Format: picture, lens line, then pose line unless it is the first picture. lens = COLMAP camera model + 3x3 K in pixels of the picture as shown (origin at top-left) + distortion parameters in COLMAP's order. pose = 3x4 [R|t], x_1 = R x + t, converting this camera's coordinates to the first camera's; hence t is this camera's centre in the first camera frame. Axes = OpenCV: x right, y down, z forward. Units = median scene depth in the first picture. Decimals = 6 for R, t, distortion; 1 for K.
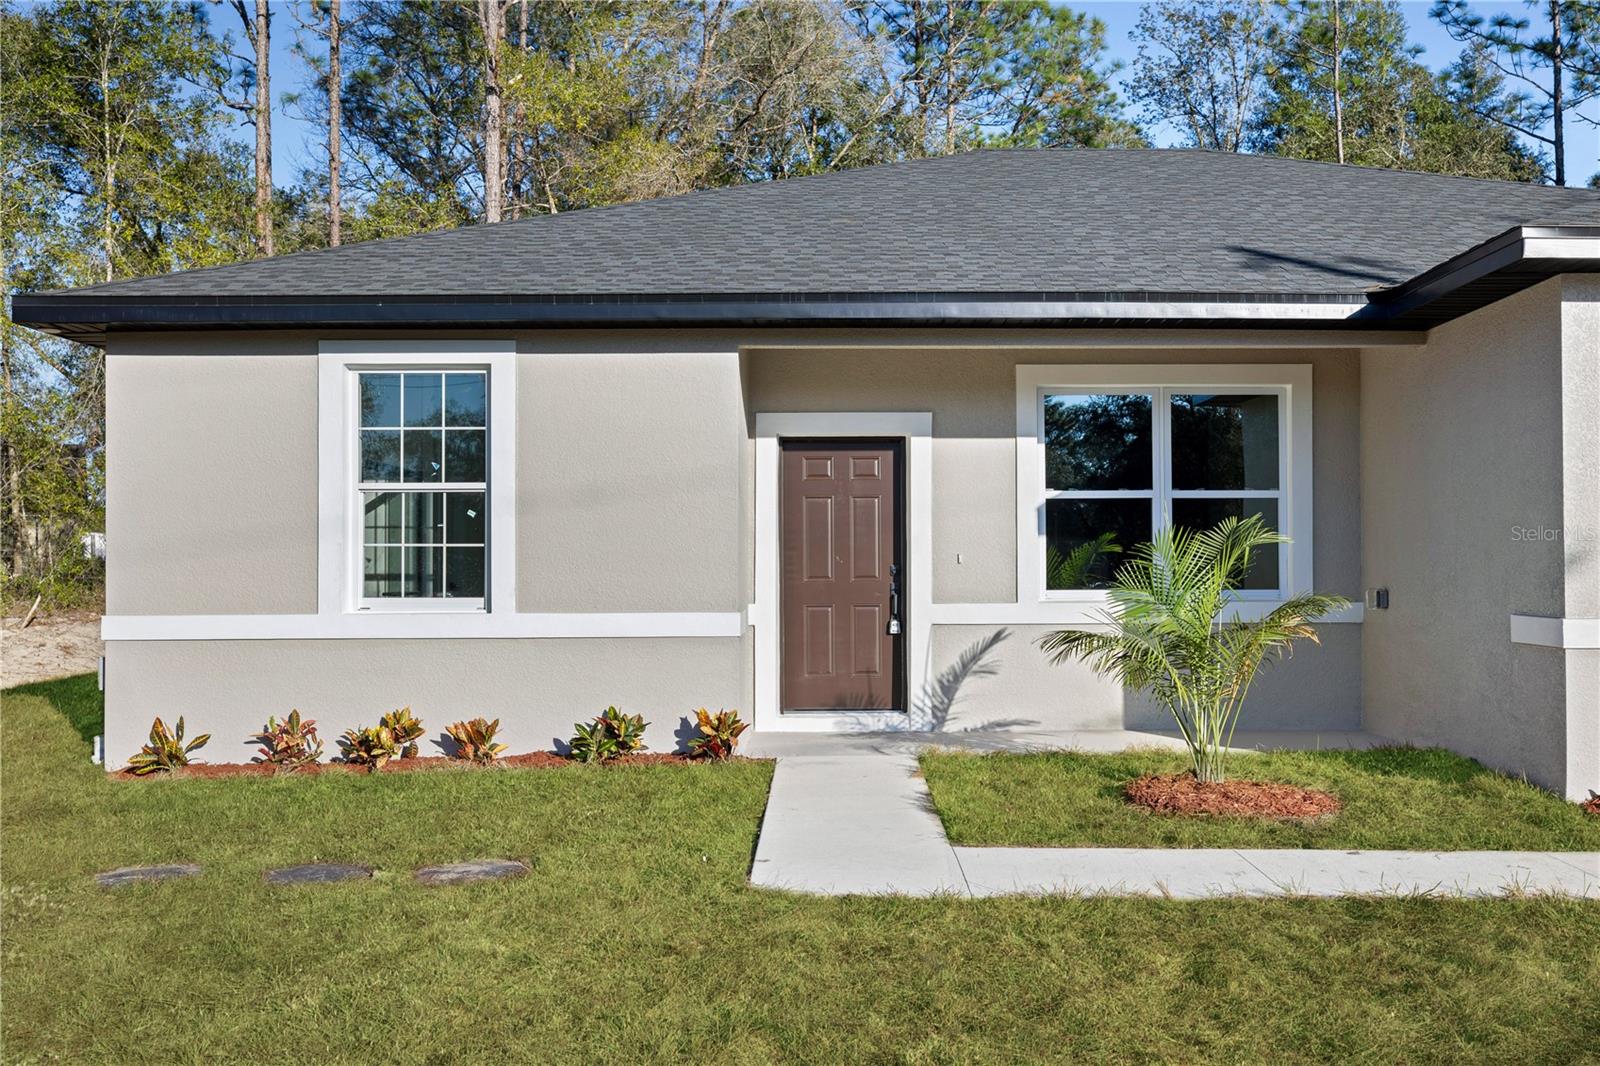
lens RADIAL K [[1564.3, 0, 801.2], [0, 1564.3, 529.1], [0, 0, 1]] dist [0.011142, 0.000000]
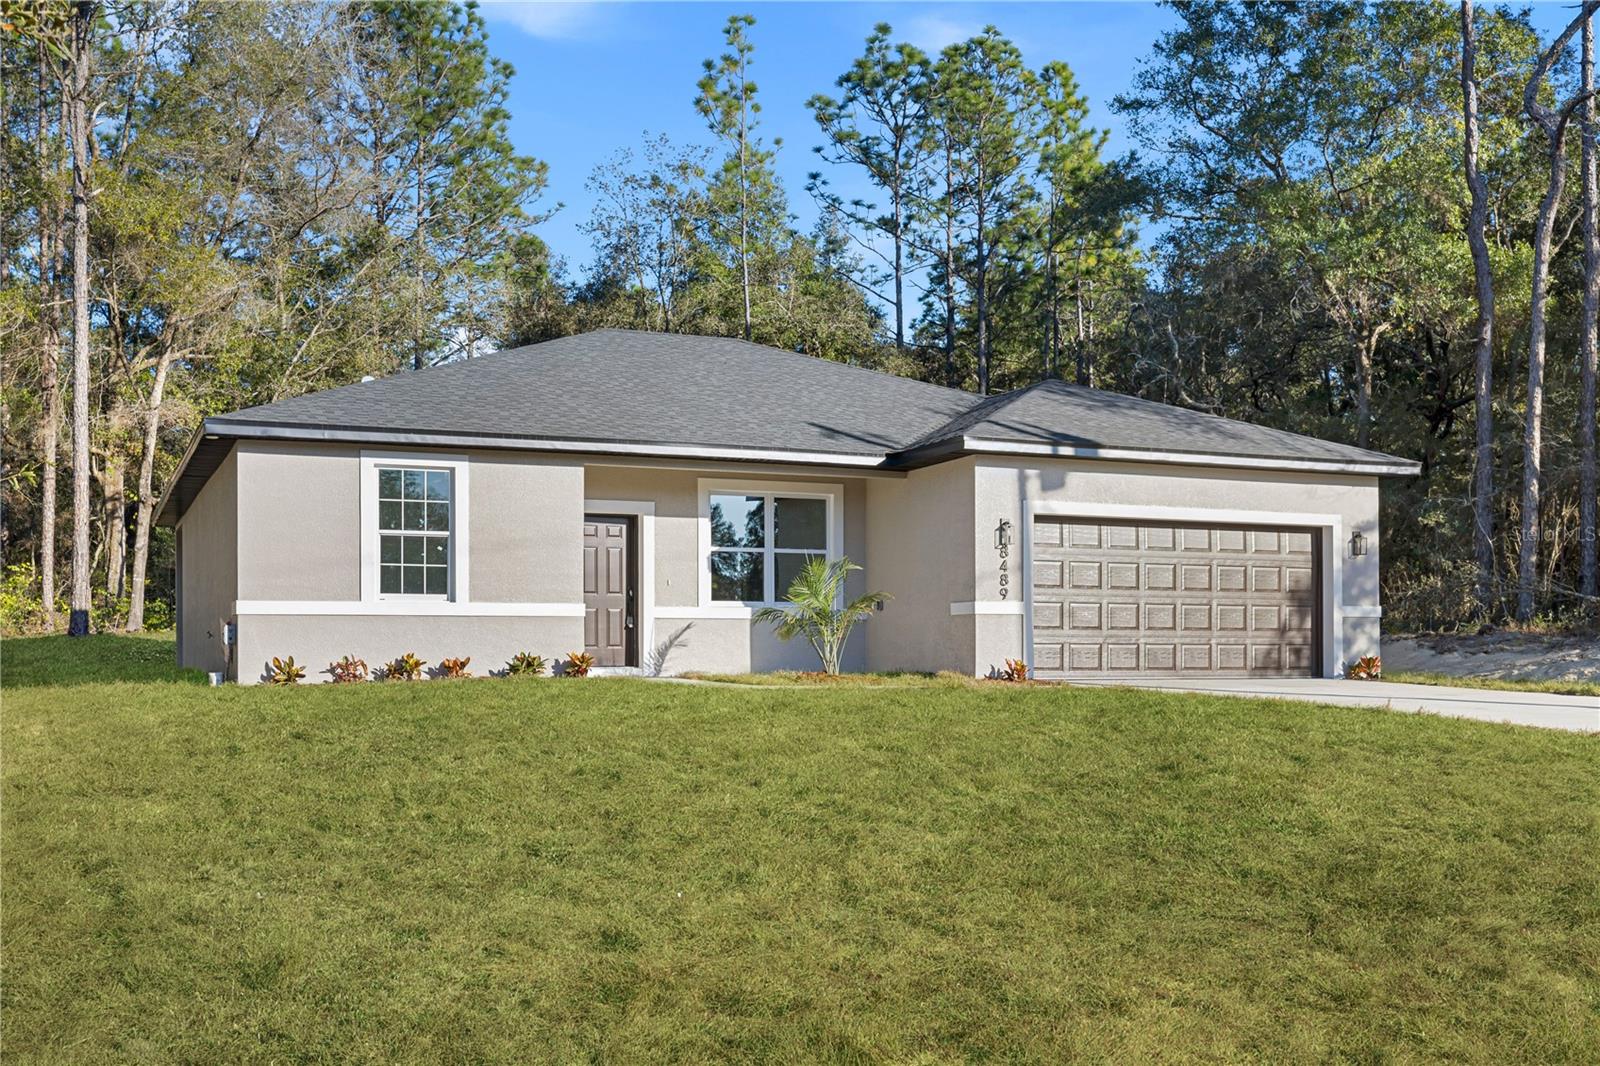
lens RADIAL K [[1616.2, 0, 799.5], [0, 1616.2, 536.4], [0, 0, 1]] dist [0.020887, 0.000000]
pose [[0.918770, 0.029416, 0.393696, -0.565604], [-0.008560, 0.998470, -0.054625, 0.075320], [-0.394700, 0.046817, 0.917616, -0.891547]]
